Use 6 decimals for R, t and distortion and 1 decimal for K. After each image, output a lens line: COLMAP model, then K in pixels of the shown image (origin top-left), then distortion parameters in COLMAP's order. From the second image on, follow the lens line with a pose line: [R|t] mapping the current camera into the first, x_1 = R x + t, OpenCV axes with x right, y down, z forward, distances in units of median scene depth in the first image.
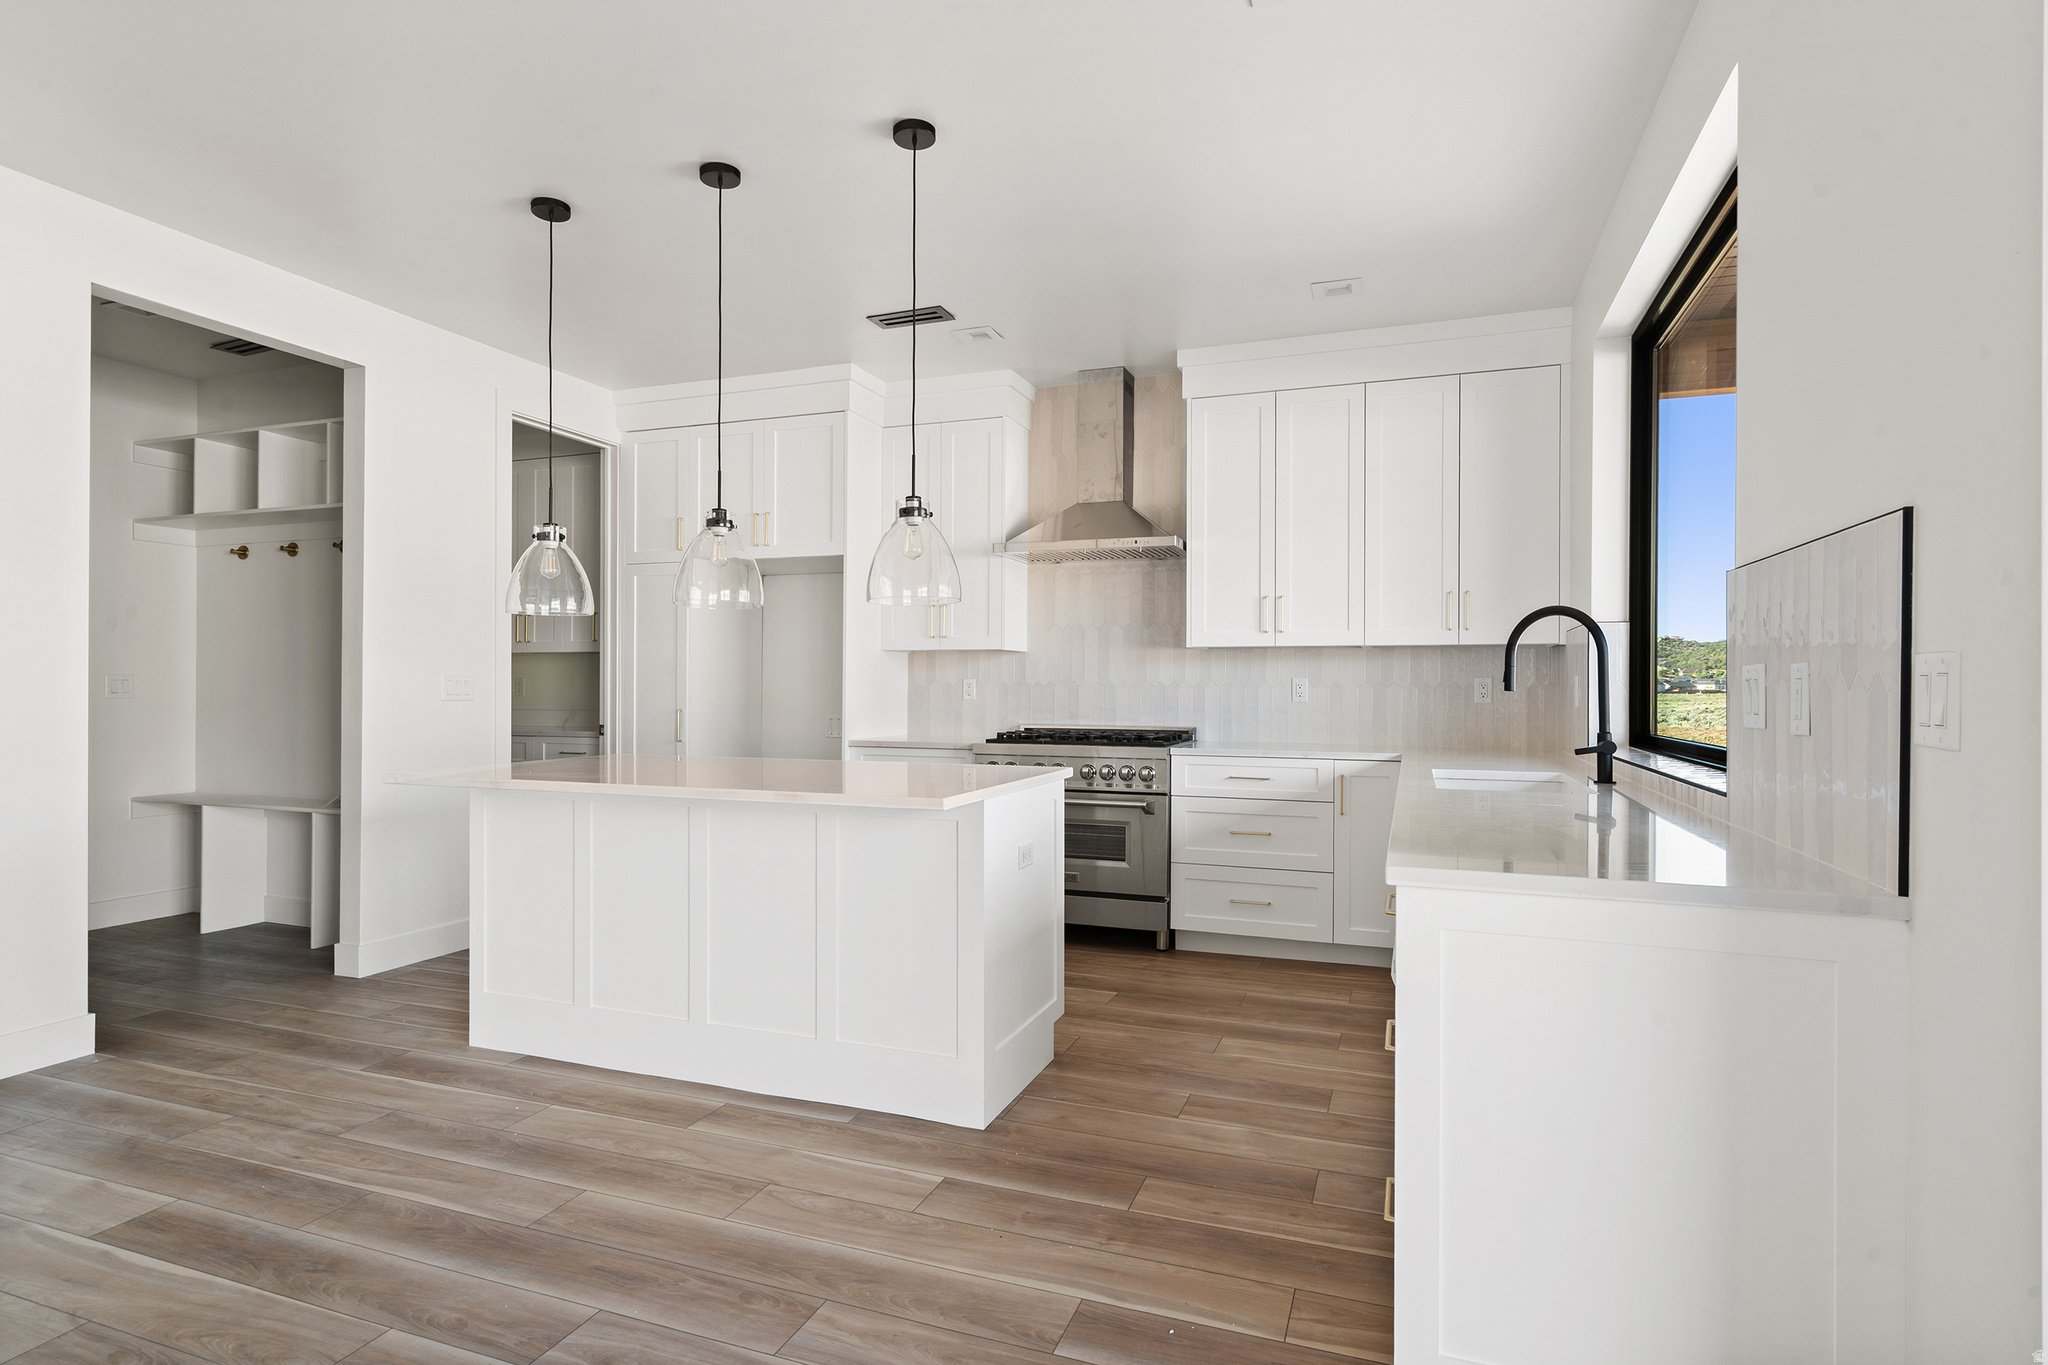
lens RADIAL K [[1057.9, 0, 1024.0], [0, 1057.9, 682.5], [0, 0, 1]] dist [0.004028, 0.000727]
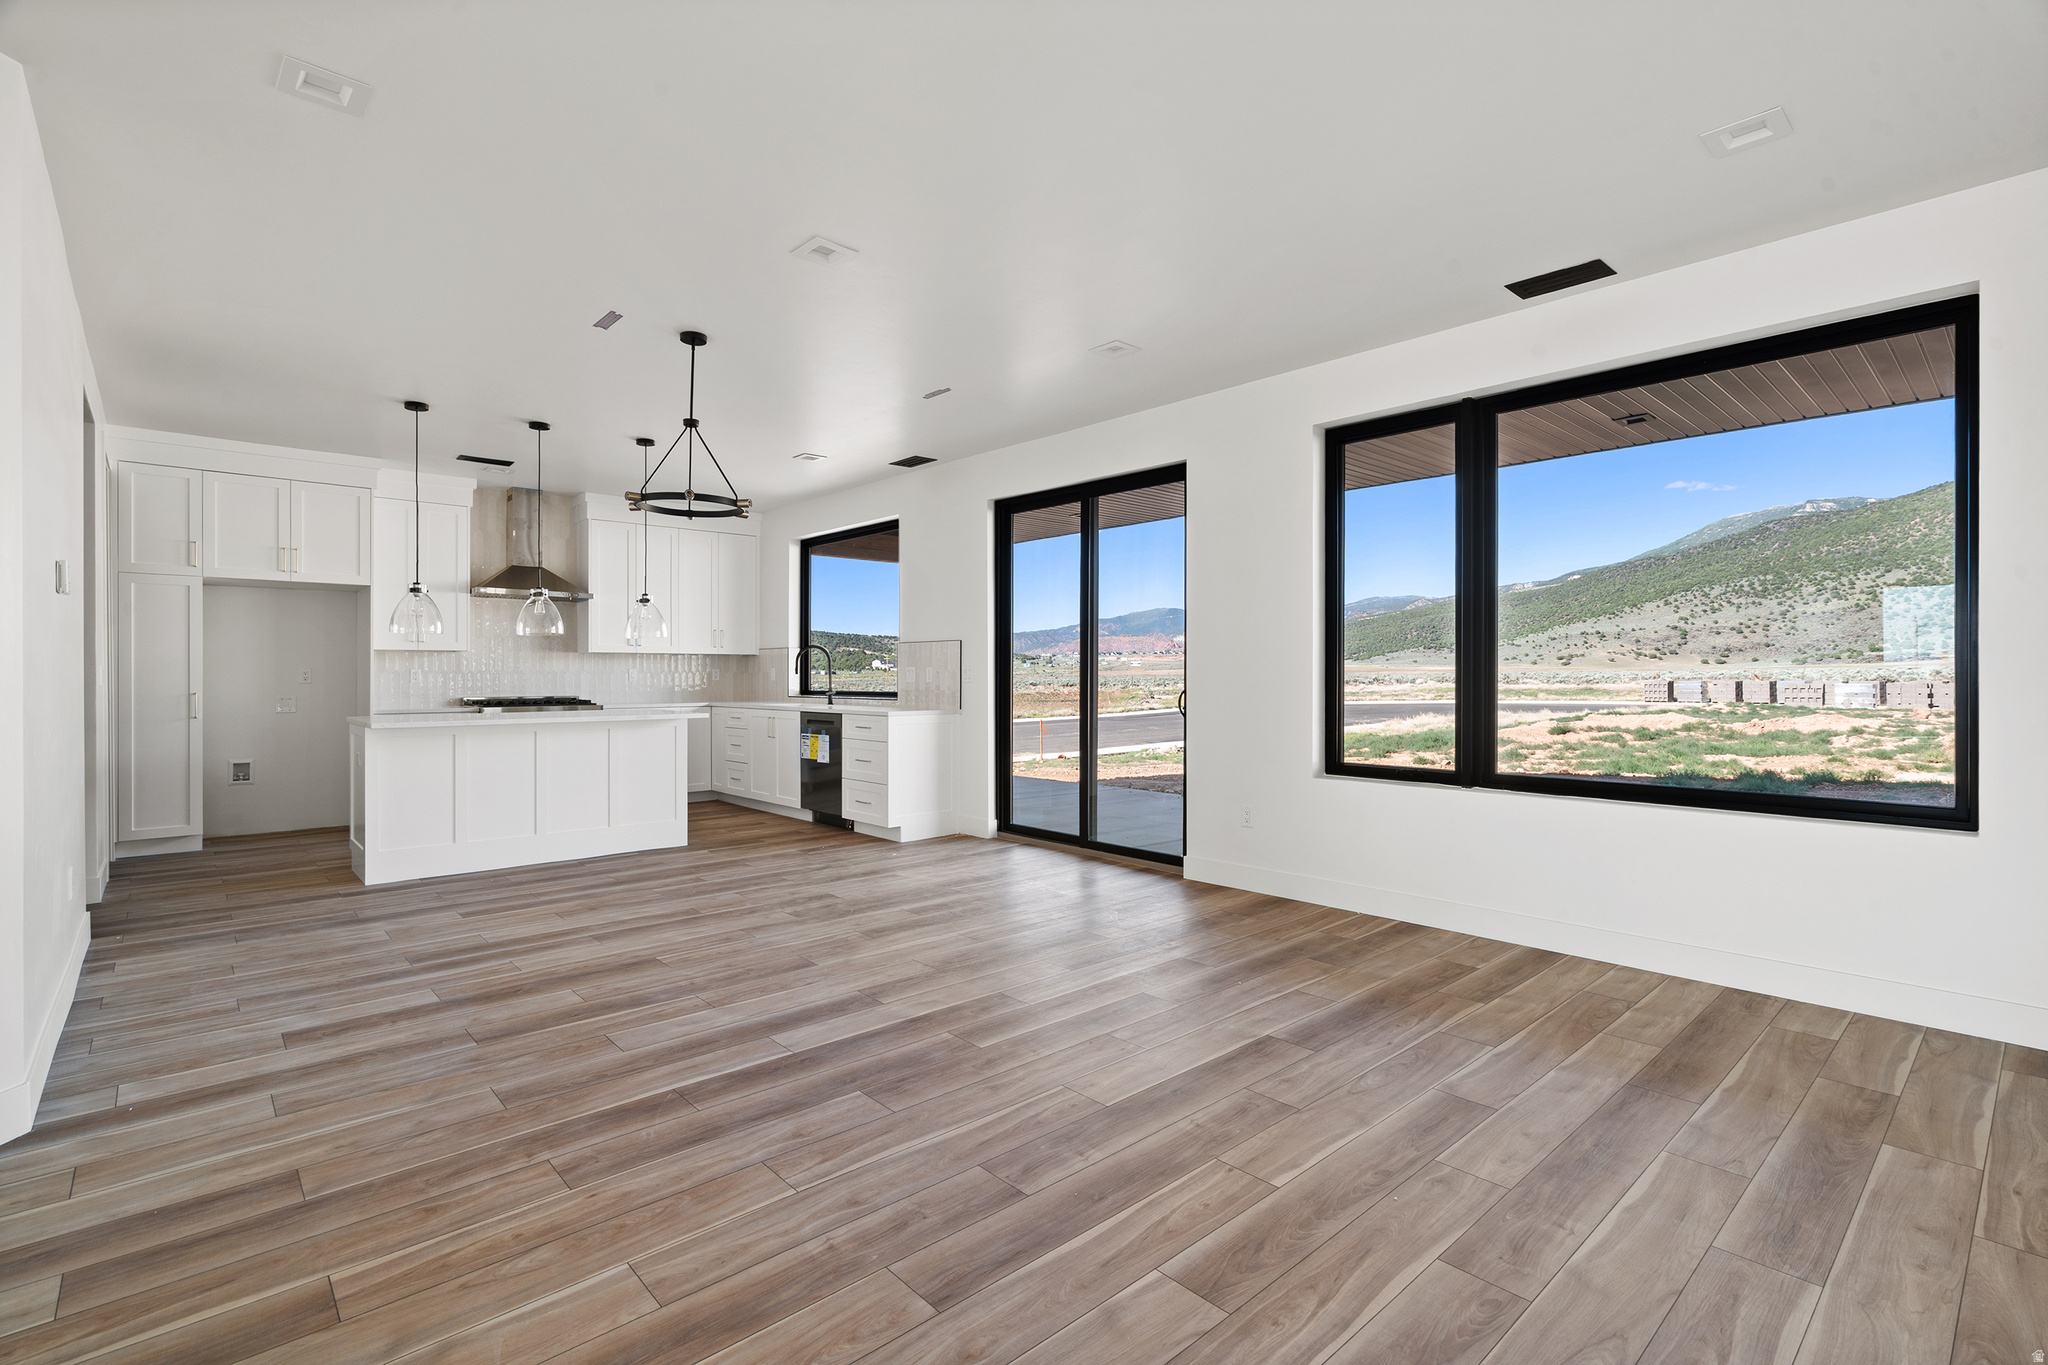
lens RADIAL K [[945.0, 0, 1024.0], [0, 945.0, 682.5], [0, 0, 1]] dist [-0.002197, 0.000807]
pose [[0.466120, -0.013581, 0.884617, -1.117517], [-0.001732, 0.999866, 0.016263, -0.008797], [-0.884720, -0.009113, 0.466034, -0.529320]]
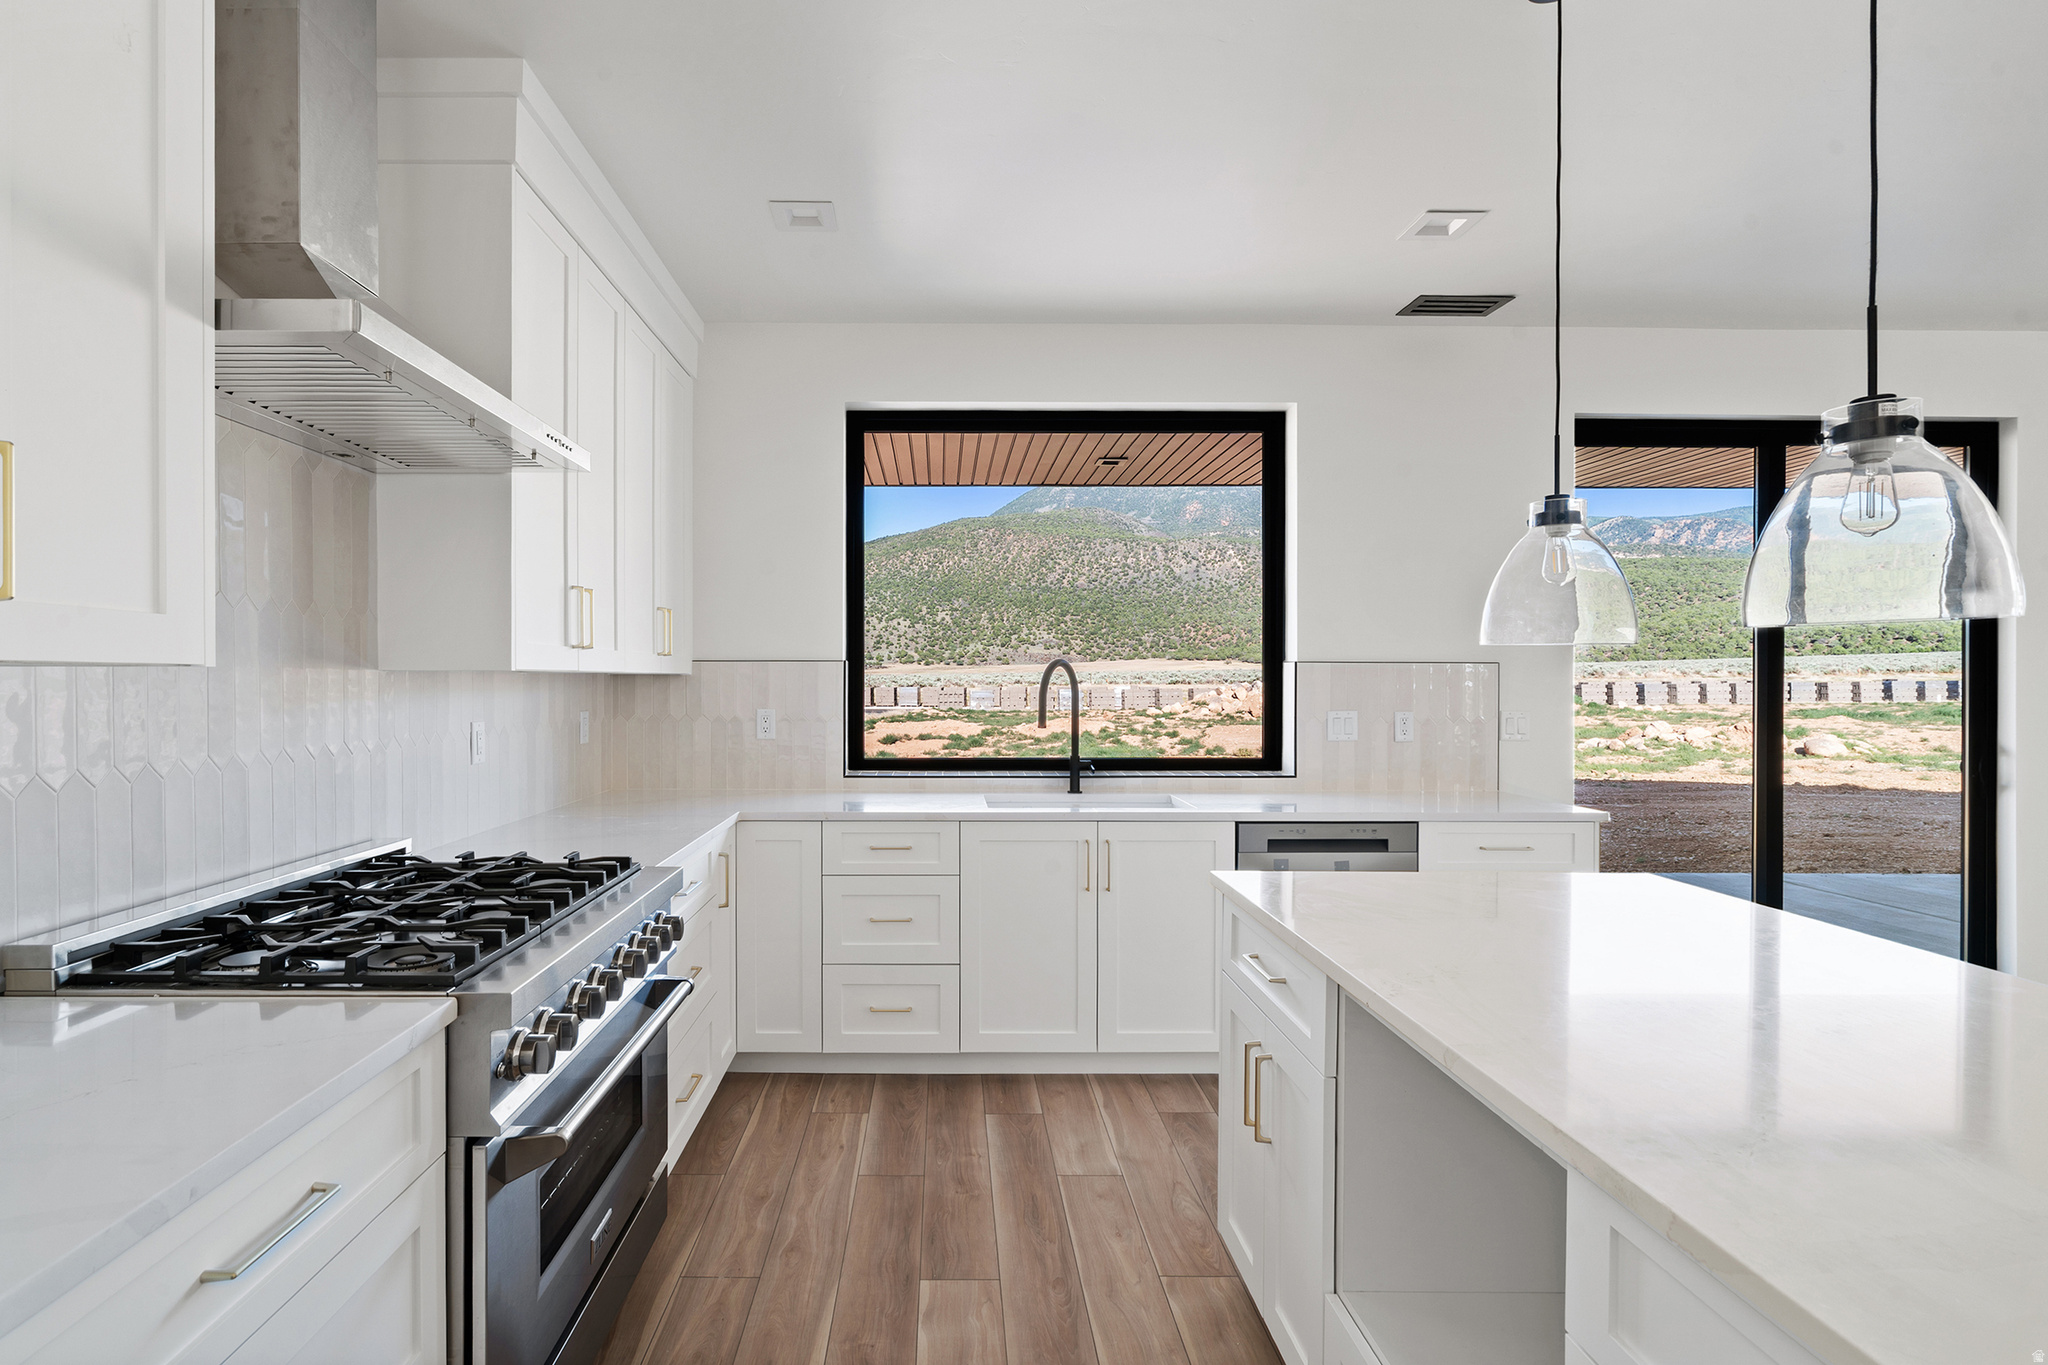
lens RADIAL K [[979.2, 0, 954.6], [0, 979.2, 680.4], [0, 0, 1]] dist [-0.000078, 0.000244]
pose [[-0.358189, -0.007397, 0.933620, -0.399295], [-0.007783, 0.999958, 0.004936, -0.037862], [-0.933617, -0.005498, -0.358231, 1.124193]]
